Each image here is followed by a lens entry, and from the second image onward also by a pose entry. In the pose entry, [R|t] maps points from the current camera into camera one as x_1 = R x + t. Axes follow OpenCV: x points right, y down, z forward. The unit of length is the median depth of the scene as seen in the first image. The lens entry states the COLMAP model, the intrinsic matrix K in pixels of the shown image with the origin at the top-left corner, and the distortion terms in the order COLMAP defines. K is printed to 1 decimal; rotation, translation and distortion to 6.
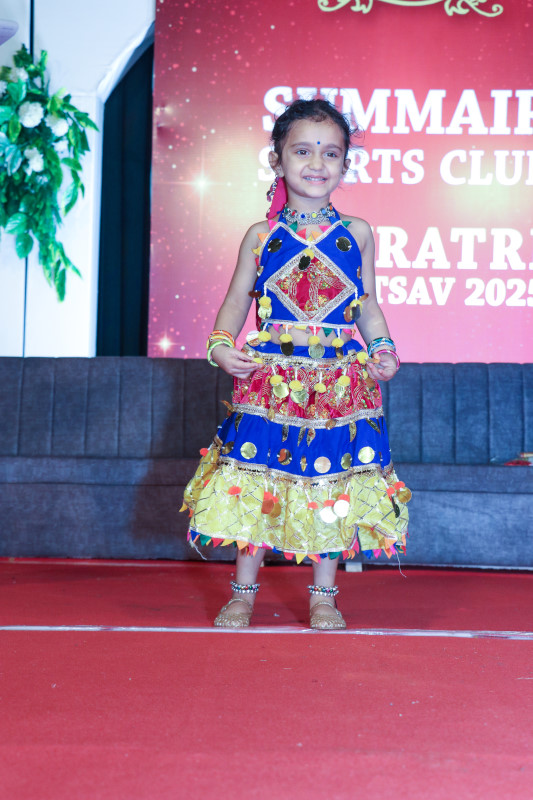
lens RADIAL K [[2254.5, 0, 265.5], [0, 2254.5, 401.0], [0, 0, 1]] dist [0.841452, 0.000000]
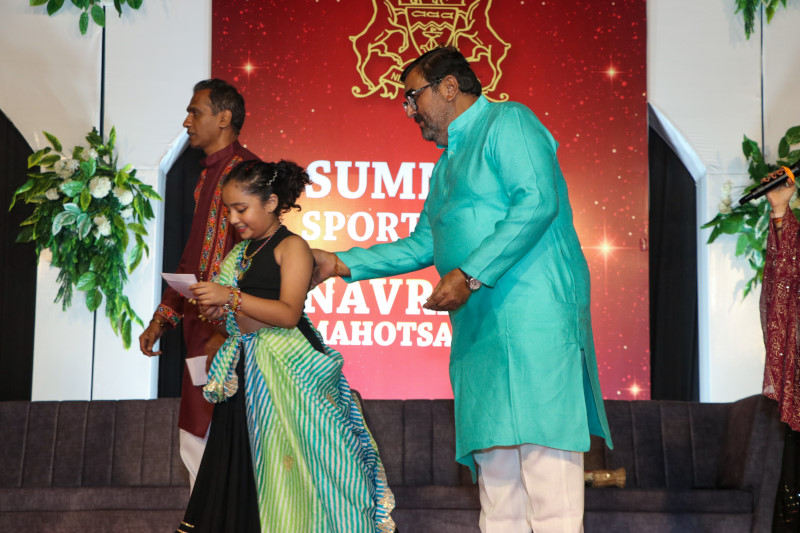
lens RADIAL K [[2254.5, 0, 399.5], [0, 2254.5, 266.3], [0, 0, 1]] dist [0.841452, 0.000000]
pose [[0.999662, -0.010718, 0.023700, 0.019112], [0.012472, 0.997095, -0.075134, 0.001754], [-0.022826, 0.075404, 0.996892, -0.130842]]
